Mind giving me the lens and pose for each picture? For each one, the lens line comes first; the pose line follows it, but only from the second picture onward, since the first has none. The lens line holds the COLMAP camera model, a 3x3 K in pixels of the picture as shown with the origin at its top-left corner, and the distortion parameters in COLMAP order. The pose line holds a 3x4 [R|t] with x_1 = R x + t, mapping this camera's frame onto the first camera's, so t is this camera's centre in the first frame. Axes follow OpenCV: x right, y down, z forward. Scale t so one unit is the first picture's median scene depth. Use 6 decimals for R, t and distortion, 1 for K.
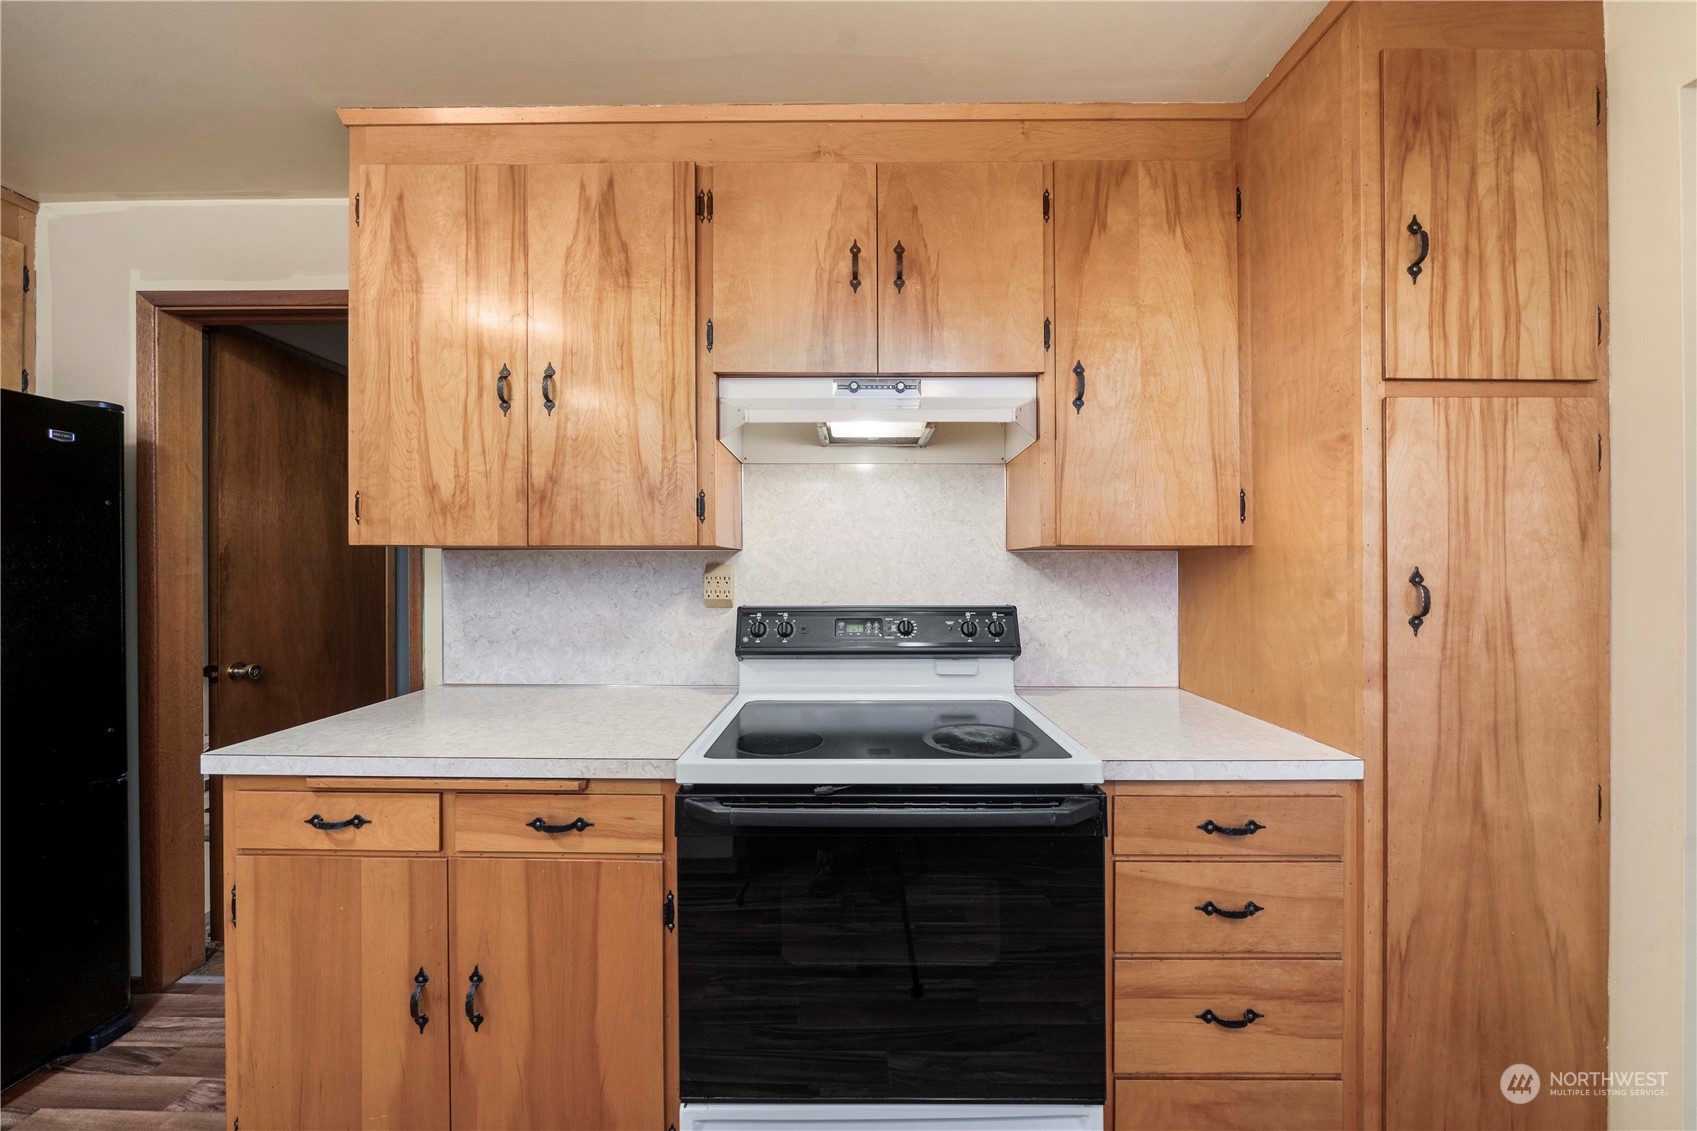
lens RADIAL K [[598.0, 0, 842.6], [0, 598.0, 561.3], [0, 0, 1]] dist [-0.006198, 0.000045]
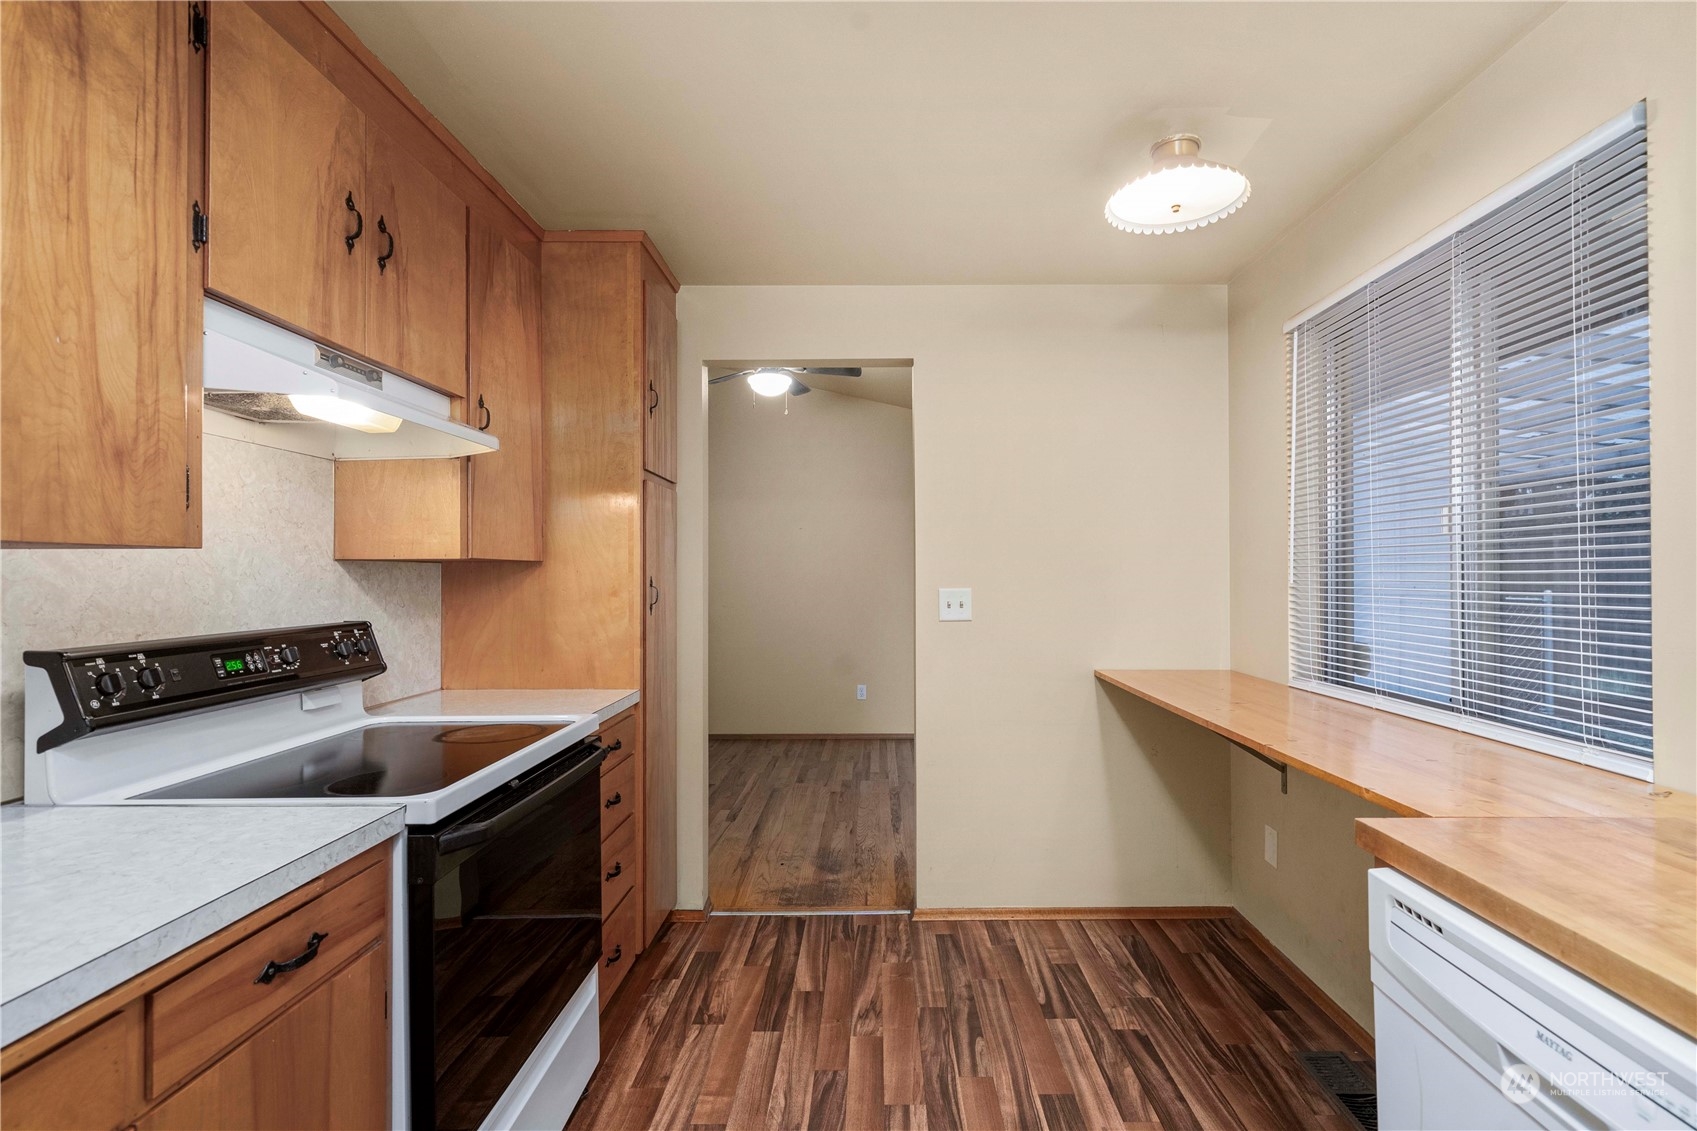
lens RADIAL K [[796.1, 0, 858.3], [0, 796.1, 565.7], [0, 0, 1]] dist [-0.009568, 0.000155]
pose [[0.005588, 0.009893, 0.999935, -1.085346], [-0.004330, 0.999942, -0.009869, -0.002077], [-0.999975, -0.004274, 0.005631, 0.272579]]
